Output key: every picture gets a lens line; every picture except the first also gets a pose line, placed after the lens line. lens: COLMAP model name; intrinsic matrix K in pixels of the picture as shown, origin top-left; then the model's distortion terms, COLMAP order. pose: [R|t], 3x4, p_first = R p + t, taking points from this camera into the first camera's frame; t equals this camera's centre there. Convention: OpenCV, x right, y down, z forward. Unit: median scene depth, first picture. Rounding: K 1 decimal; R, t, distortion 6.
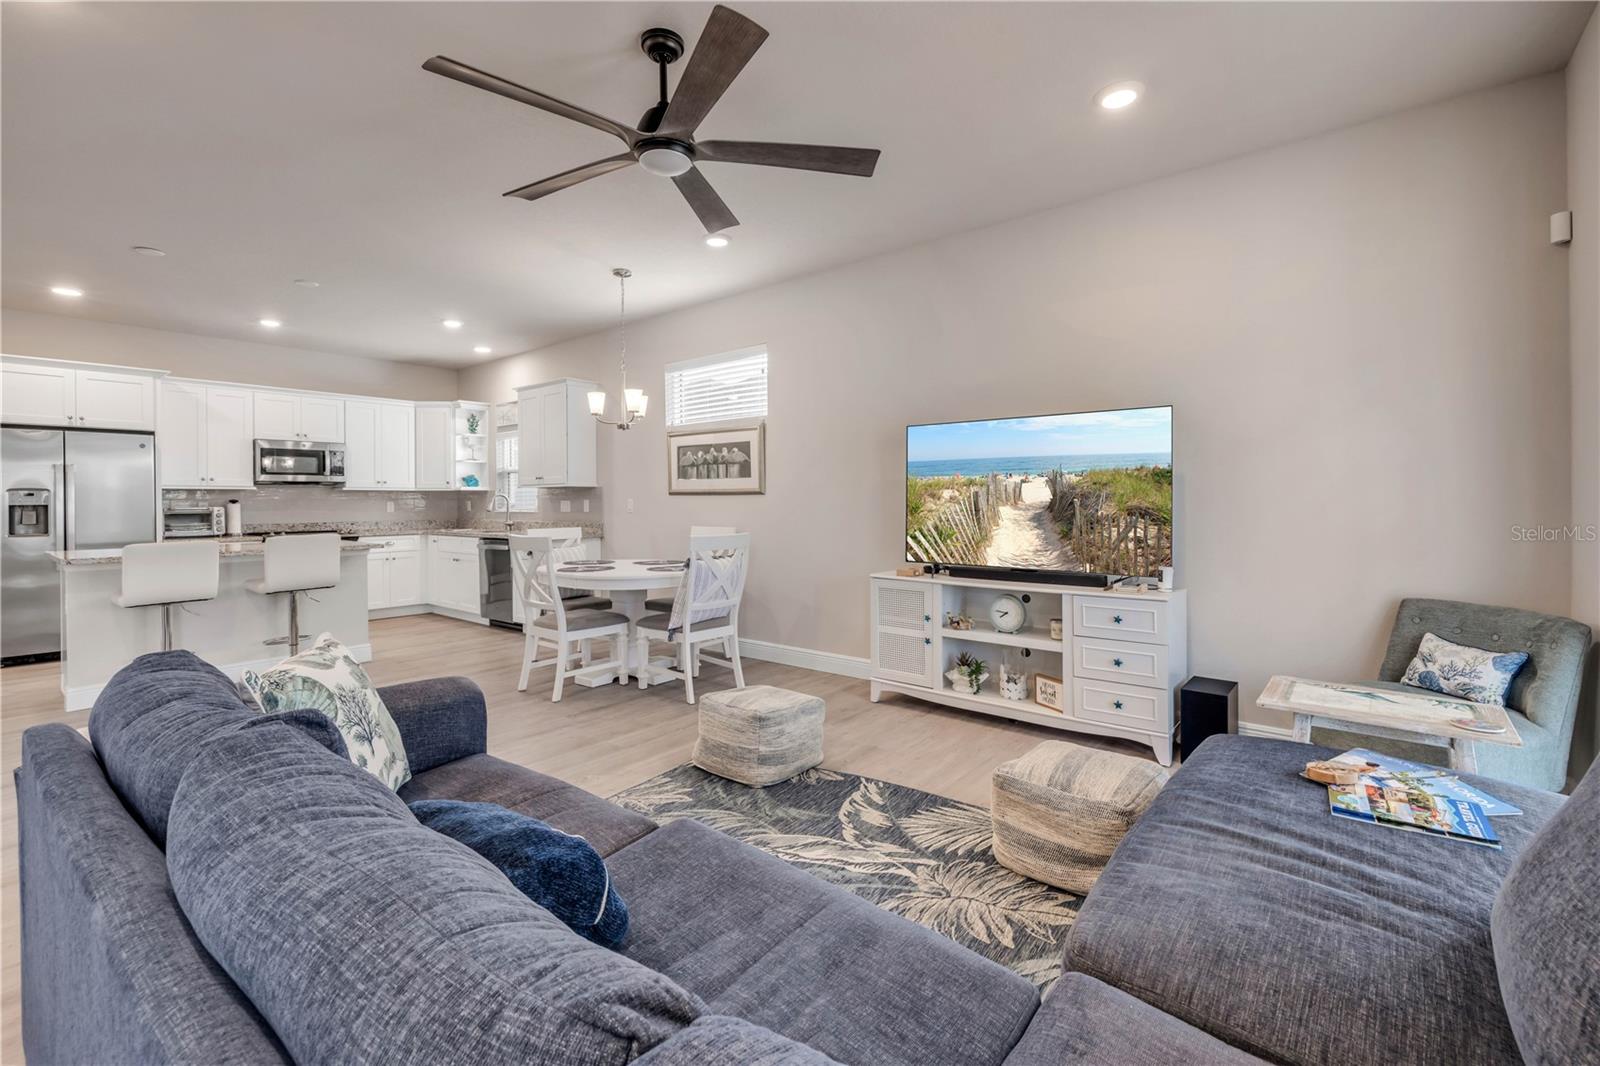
lens RADIAL K [[681.3, 0, 798.3], [0, 681.3, 503.1], [0, 0, 1]] dist [-0.002534, -0.001361]
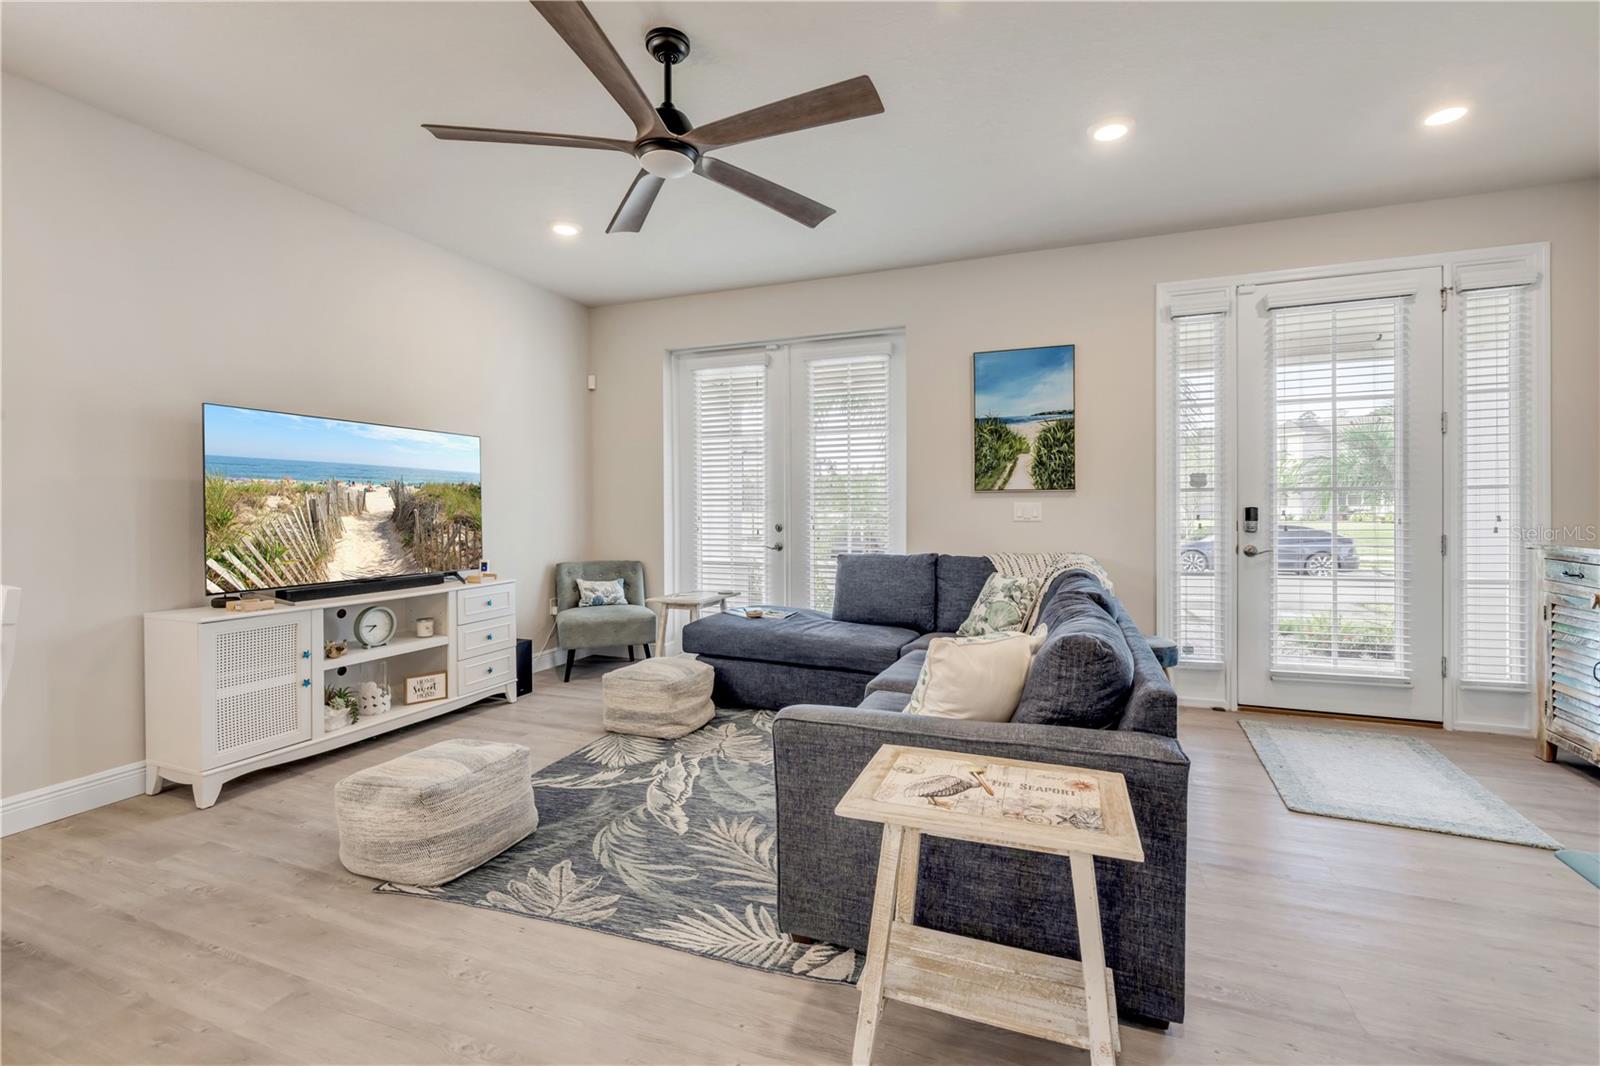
lens RADIAL K [[681.3, 0, 803.0], [0, 681.3, 523.6], [0, 0, 1]] dist [-0.002534, -0.001361]
pose [[-0.316002, -0.014181, 0.948652, -0.785613], [0.002298, 0.999874, 0.015712, 0.007442], [-0.948756, 0.007145, -0.315930, 0.748774]]
